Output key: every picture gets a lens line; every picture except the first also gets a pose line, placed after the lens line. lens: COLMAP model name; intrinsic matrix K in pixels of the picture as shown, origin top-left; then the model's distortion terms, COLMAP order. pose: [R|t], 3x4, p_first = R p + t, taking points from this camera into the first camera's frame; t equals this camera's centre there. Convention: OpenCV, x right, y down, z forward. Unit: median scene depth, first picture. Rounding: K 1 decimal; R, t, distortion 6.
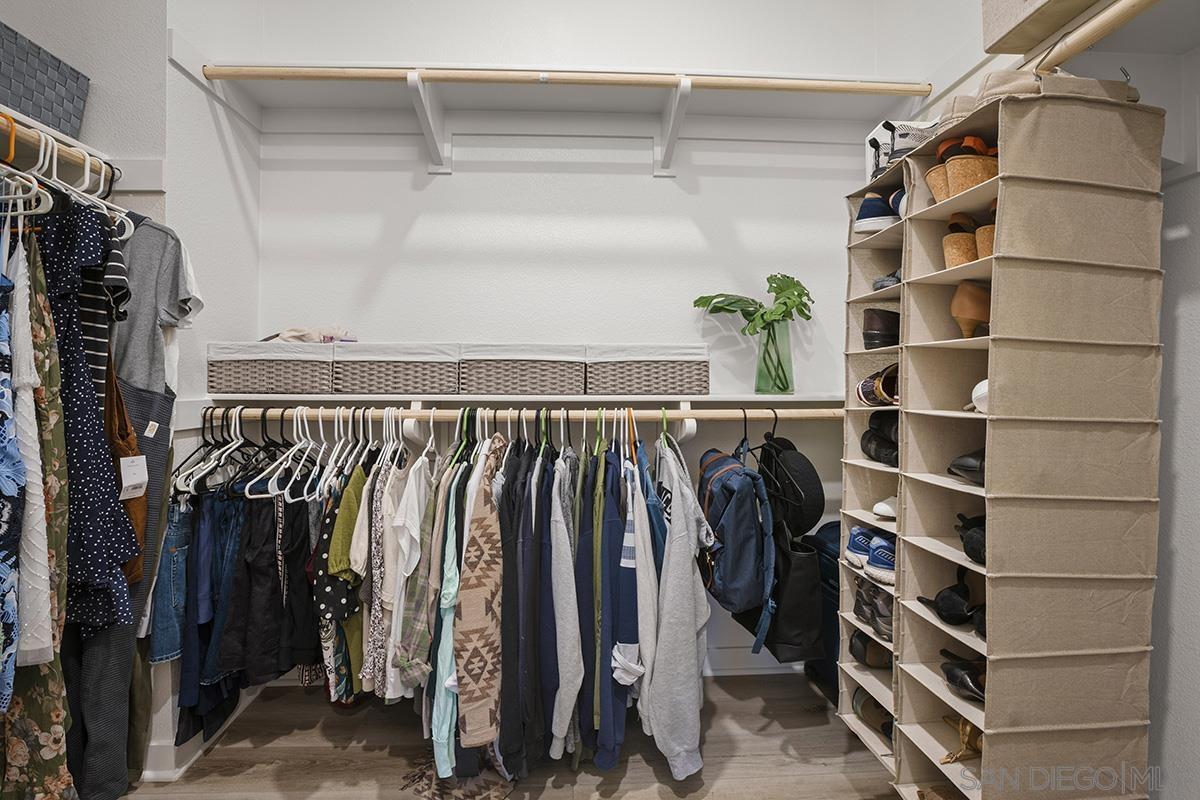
lens RADIAL K [[588.0, 0, 594.5], [0, 588.0, 399.9], [0, 0, 1]] dist [0.002744, 0.000215]
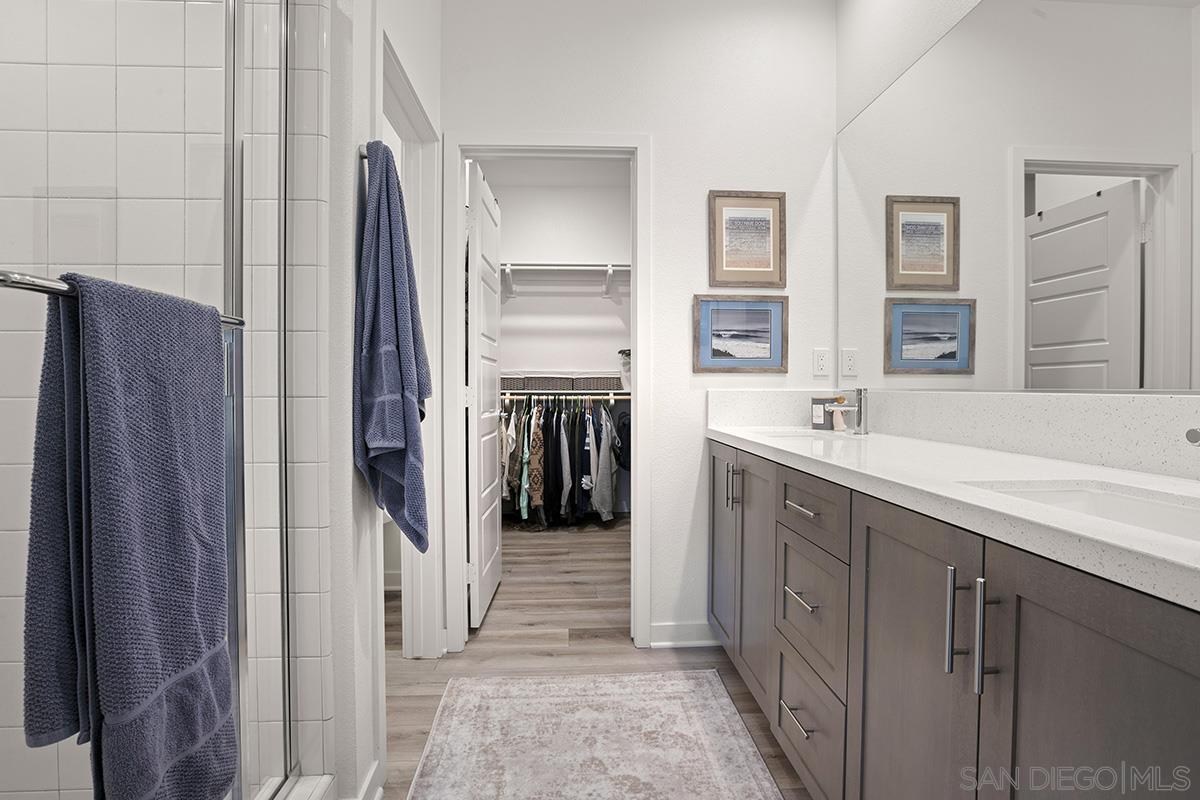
lens RADIAL K [[601.6, 0, 601.8], [0, 601.6, 400.9], [0, 0, 1]] dist [0.000799, 0.000034]
pose [[0.999937, -0.004037, 0.010521, 0.089999], [0.004084, 0.999982, -0.004465, 0.054330], [-0.010503, 0.004508, 0.999935, -1.768853]]
